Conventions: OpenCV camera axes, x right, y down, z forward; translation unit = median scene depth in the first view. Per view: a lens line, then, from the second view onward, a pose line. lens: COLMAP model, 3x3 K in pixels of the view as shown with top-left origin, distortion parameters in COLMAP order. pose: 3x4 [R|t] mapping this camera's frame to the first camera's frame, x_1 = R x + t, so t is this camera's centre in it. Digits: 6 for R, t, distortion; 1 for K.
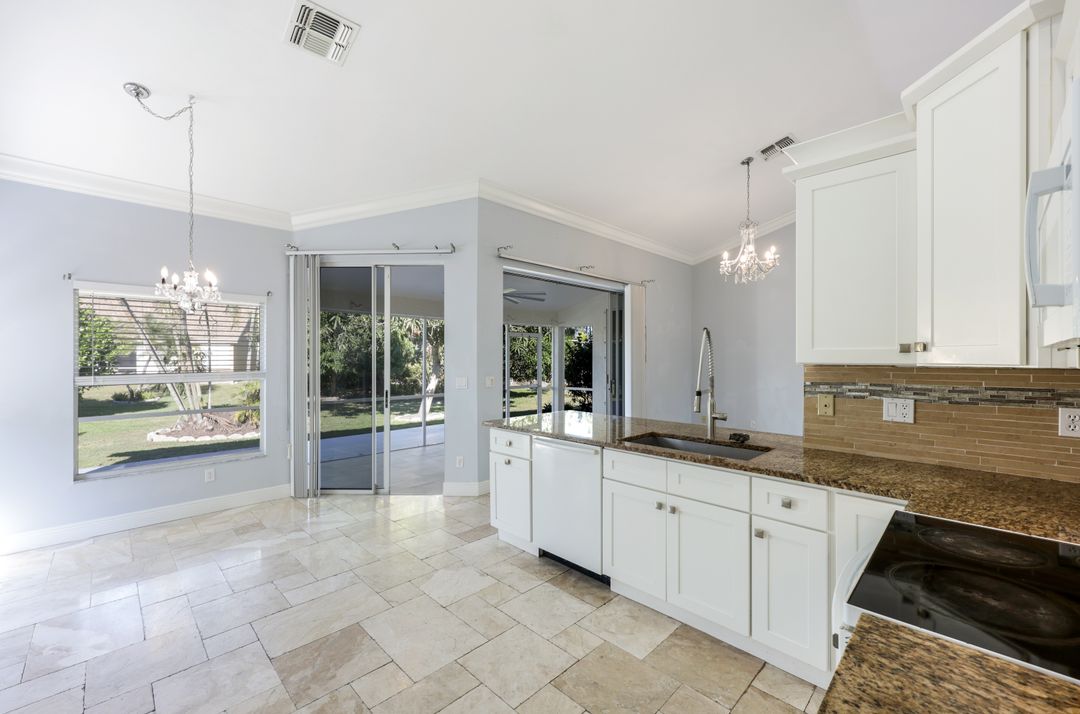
lens RADIAL K [[435.9, 0, 536.3], [0, 435.9, 357.7], [0, 0, 1]] dist [0.000559, 0.000114]
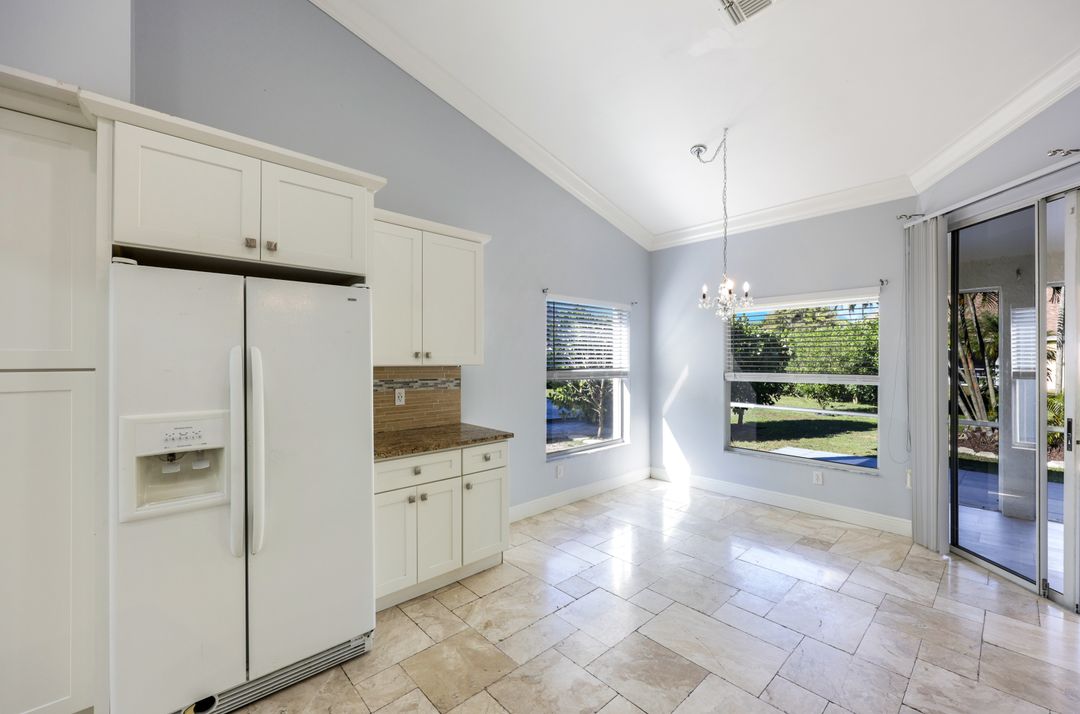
lens RADIAL K [[432.9, 0, 540.0], [0, 432.9, 357.0], [0, 0, 1]] dist [-0.000443, -0.000184]
pose [[-0.034122, -0.003954, -0.999410, 0.227076], [0.000069, 0.999992, -0.003959, -0.000443], [0.999418, -0.000204, -0.034121, 0.357947]]
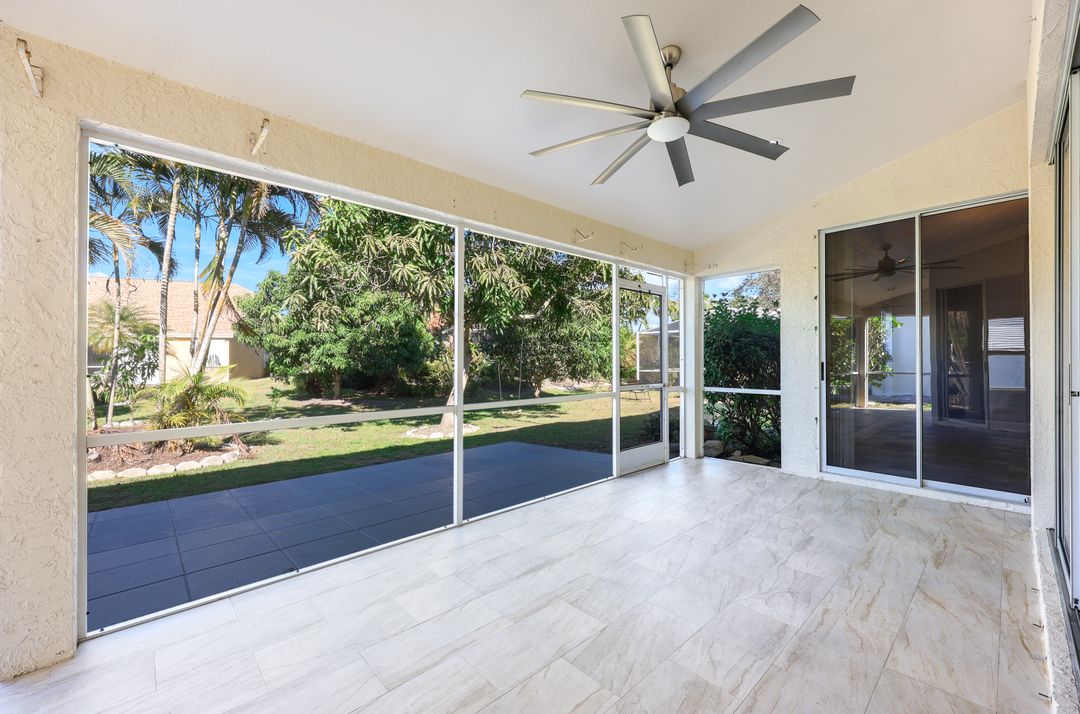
lens RADIAL K [[435.9, 0, 536.3], [0, 435.9, 357.7], [0, 0, 1]] dist [0.000559, 0.000114]
pose [[0.999111, -0.004335, -0.041931, -0.268863], [0.004289, 0.999990, -0.001170, 0.062390], [0.041936, 0.000989, 0.999120, 0.957207]]
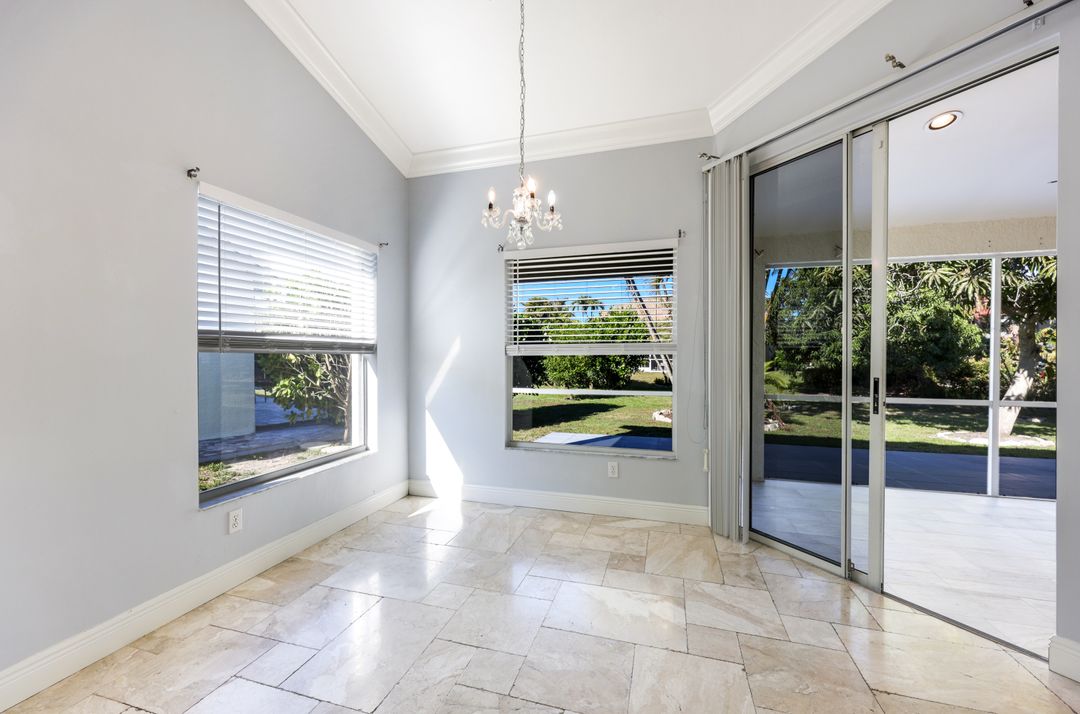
lens RADIAL K [[430.0, 0, 537.5], [0, 430.0, 356.8], [0, 0, 1]] dist [0.000830, 0.000140]
pose [[0.472842, 0.003214, -0.881141, -0.097951], [0.001089, 0.999990, 0.004232, 0.049519], [0.881147, -0.002961, 0.472834, 0.441483]]
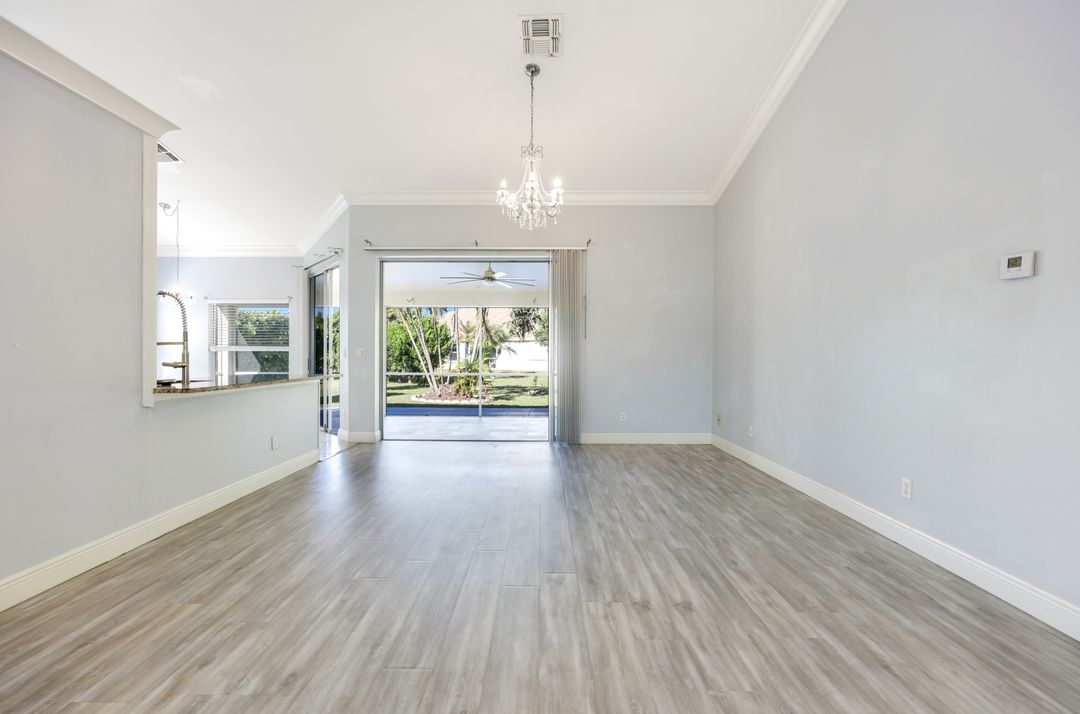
lens RADIAL K [[430.0, 0, 537.5], [0, 430.0, 356.8], [0, 0, 1]] dist [0.000830, 0.000140]
pose [[0.698260, 0.004409, -0.715831, 1.116947], [-0.003198, 0.999990, 0.003040, 0.061544], [0.715837, 0.000166, 0.698267, 0.520822]]
